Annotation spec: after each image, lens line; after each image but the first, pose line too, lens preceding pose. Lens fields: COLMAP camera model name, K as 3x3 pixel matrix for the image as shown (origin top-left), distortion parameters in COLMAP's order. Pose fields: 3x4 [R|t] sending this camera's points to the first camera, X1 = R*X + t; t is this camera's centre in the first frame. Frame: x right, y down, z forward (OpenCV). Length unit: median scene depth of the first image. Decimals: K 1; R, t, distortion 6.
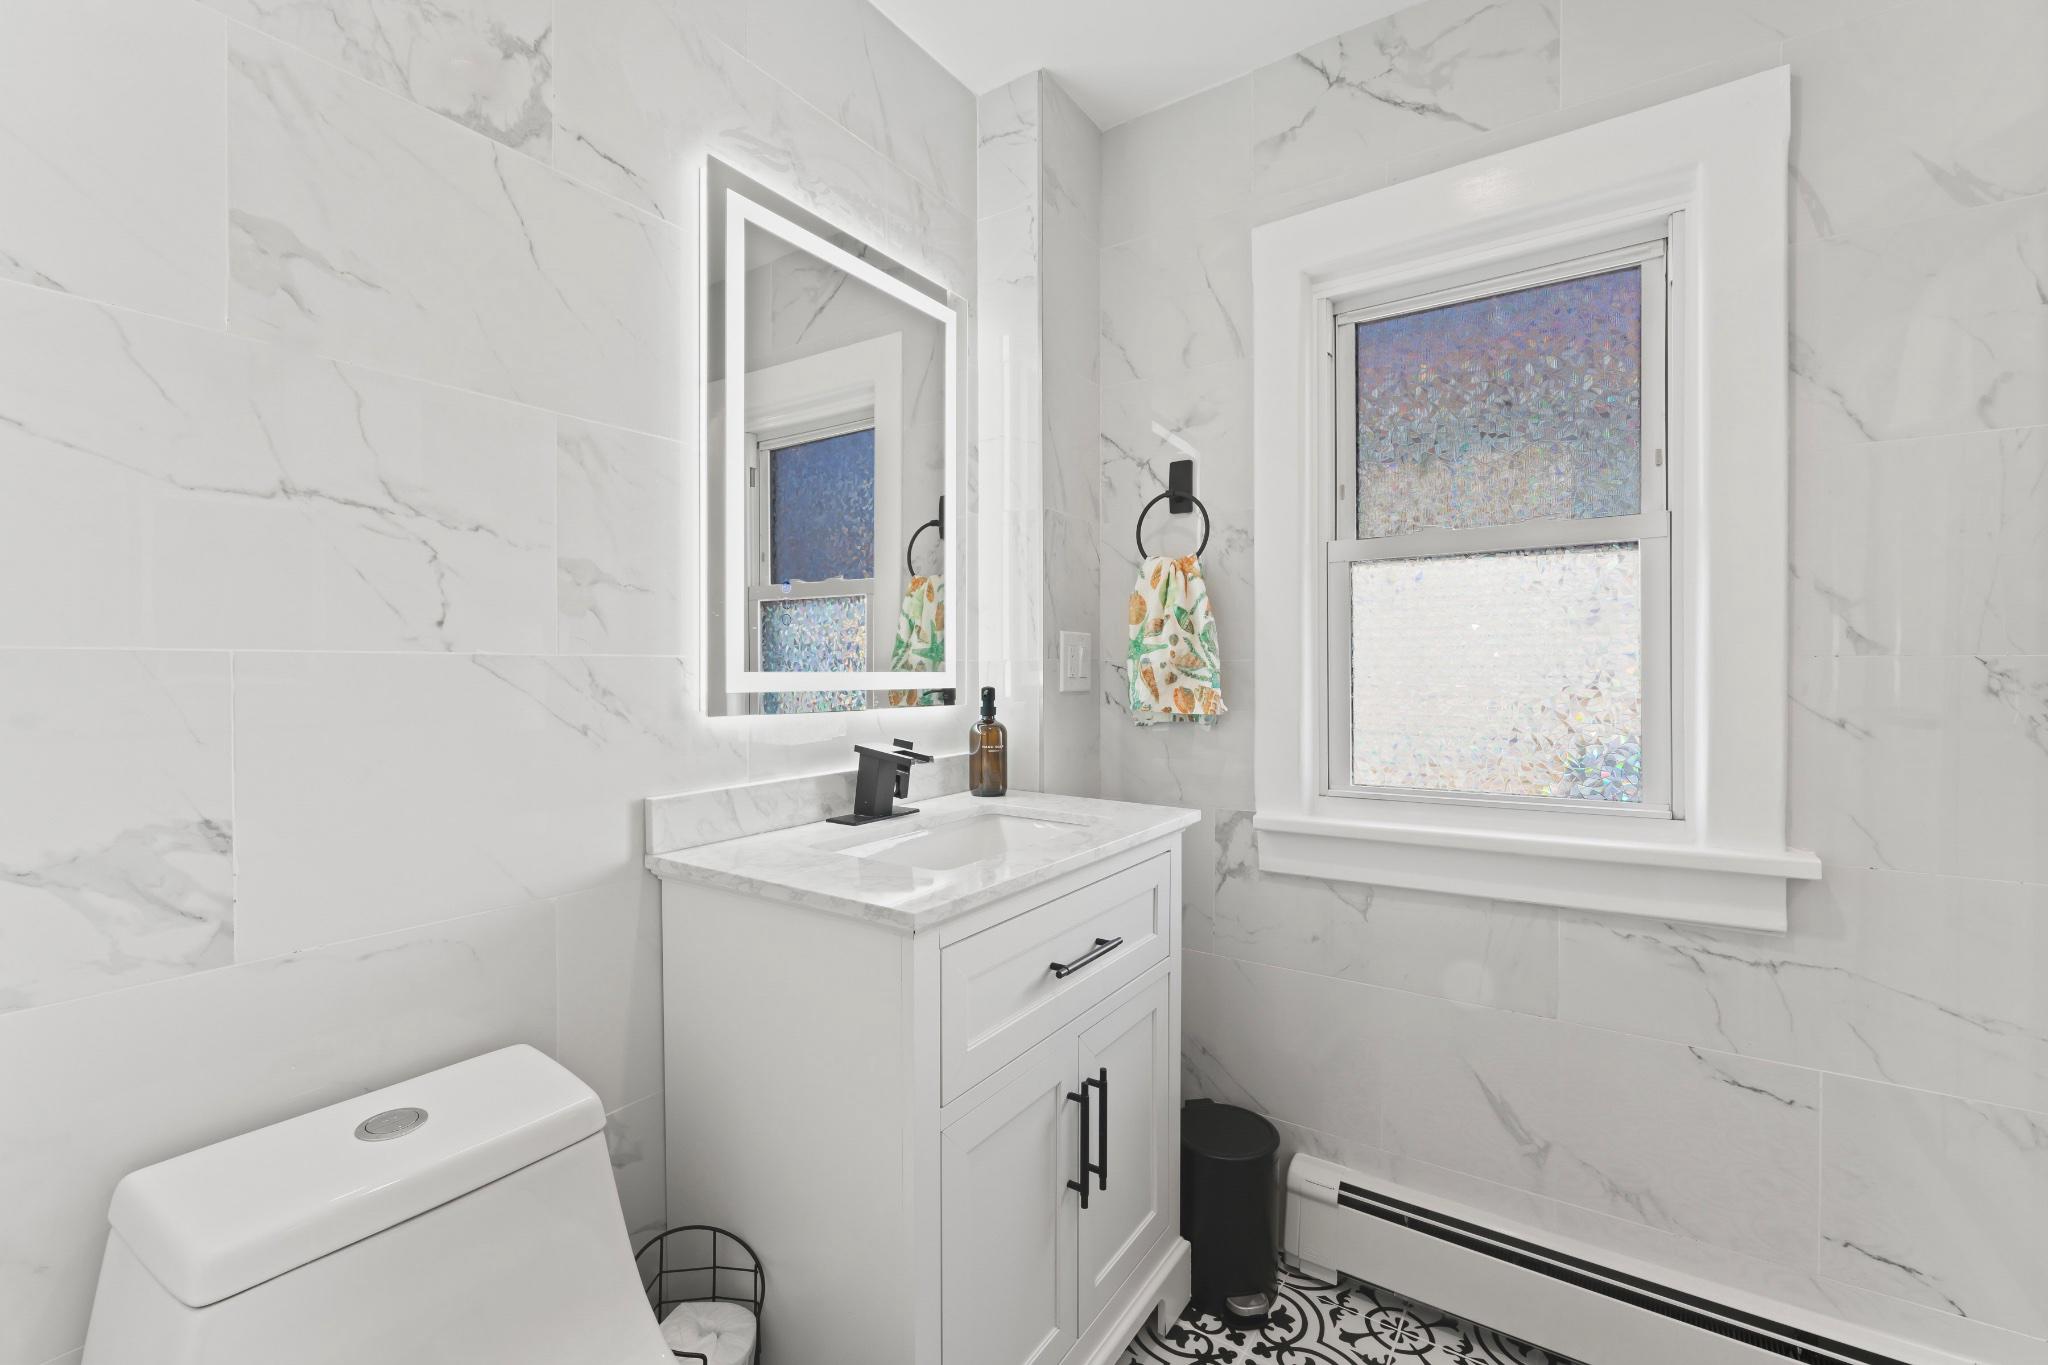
lens RADIAL K [[859.7, 0, 1024.0], [0, 859.7, 682.5], [0, 0, 1]] dist [-0.004560, 0.000524]
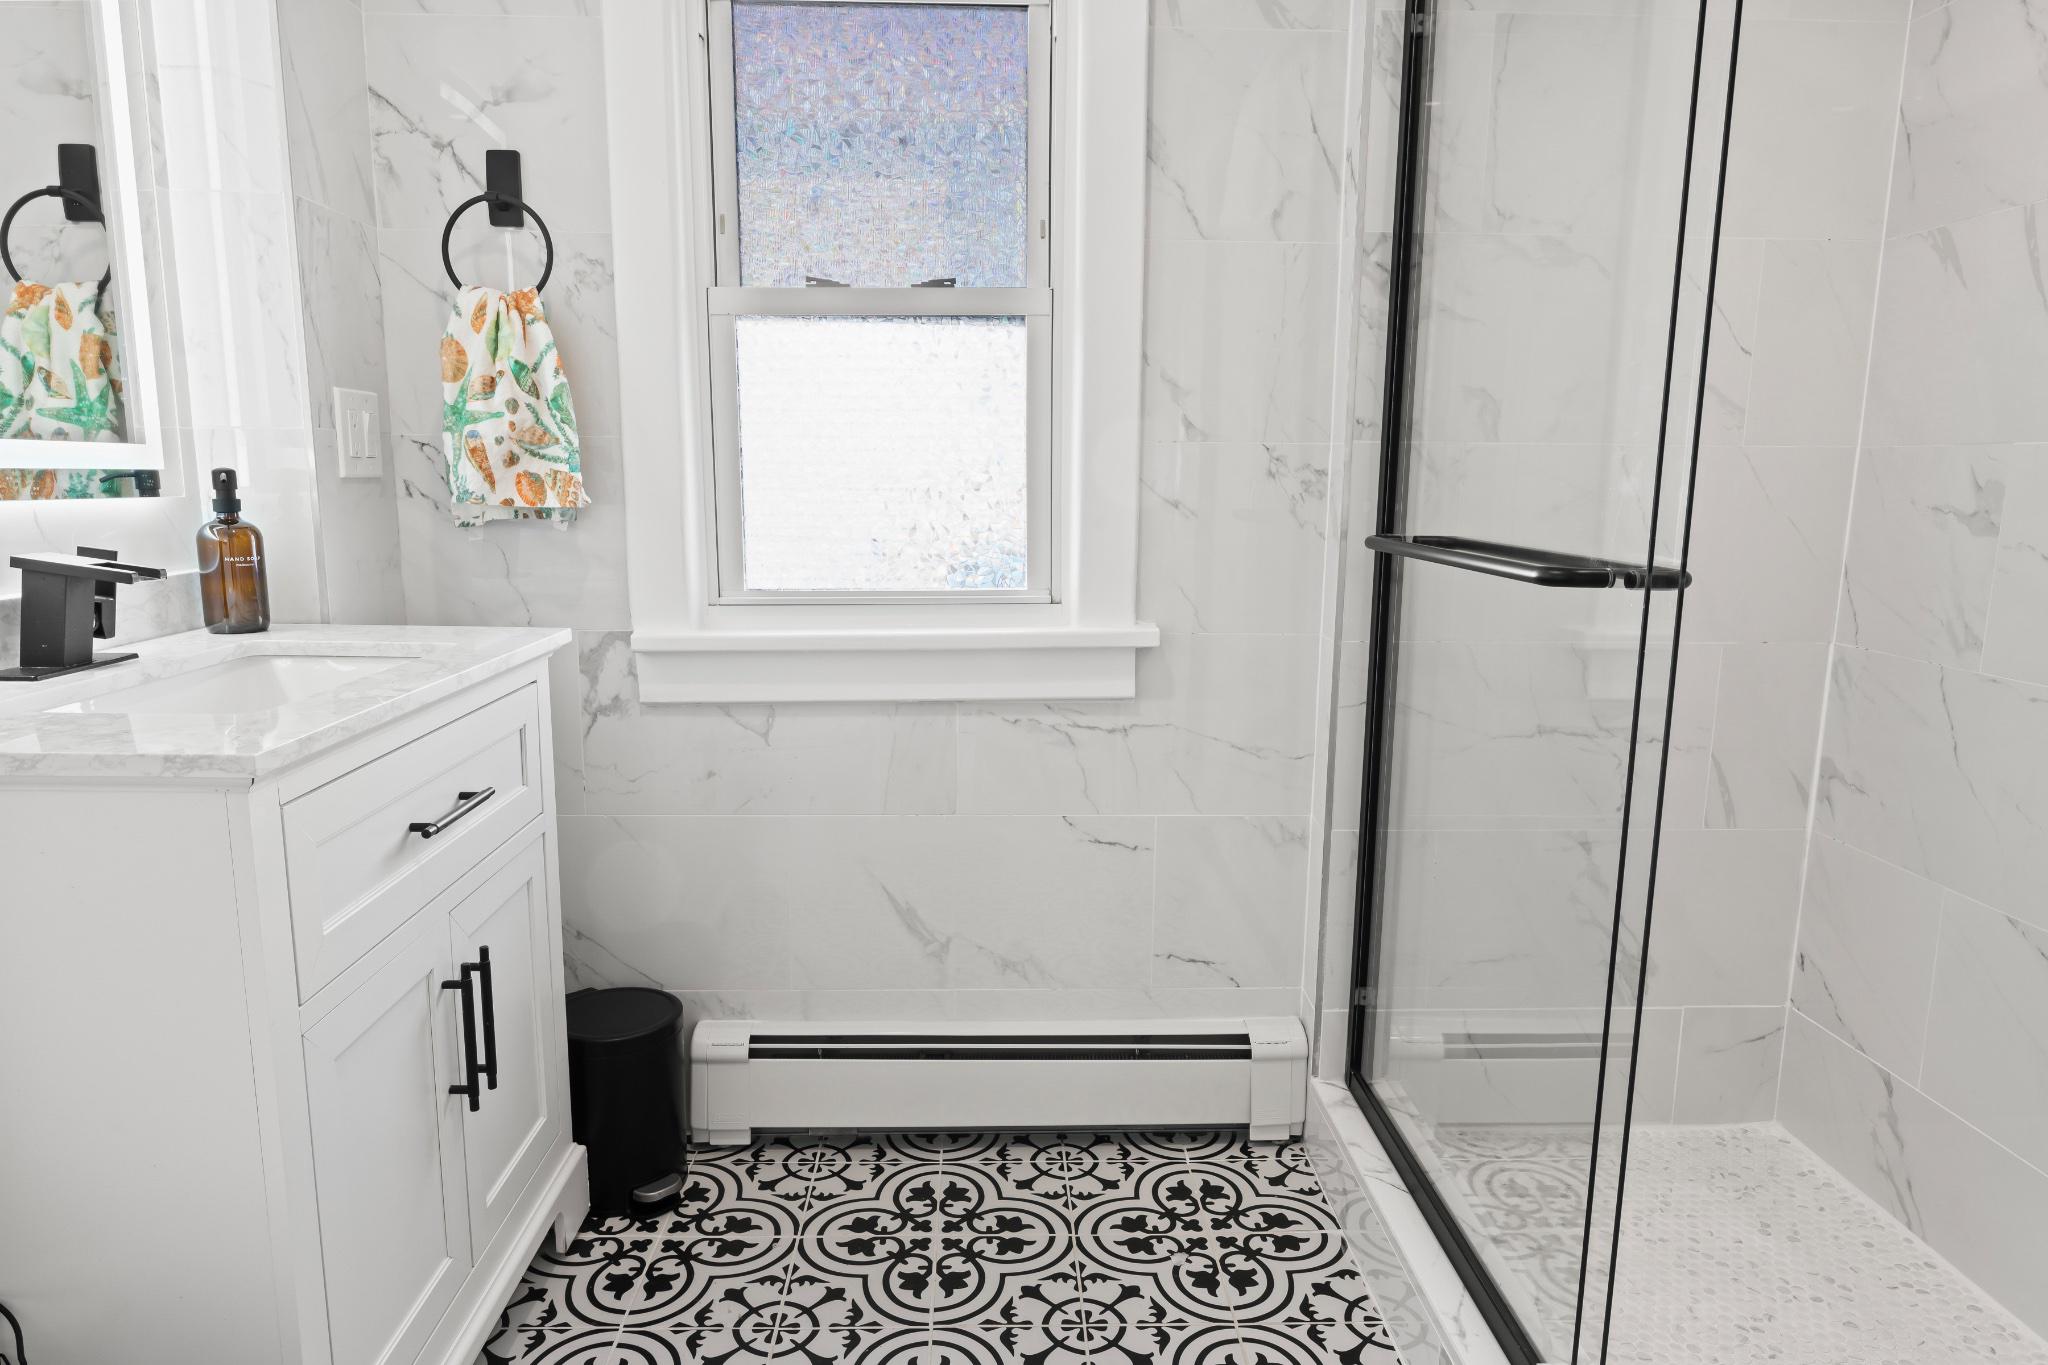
lens RADIAL K [[1227.7, 0, 999.1], [0, 1227.7, 681.5], [0, 0, 1]] dist [-0.002741, -0.000706]
pose [[0.819137, -0.089064, 0.566642, -0.105152], [-0.001007, 0.987647, 0.156692, 0.019191], [-0.573598, -0.128923, 0.808928, -0.126249]]
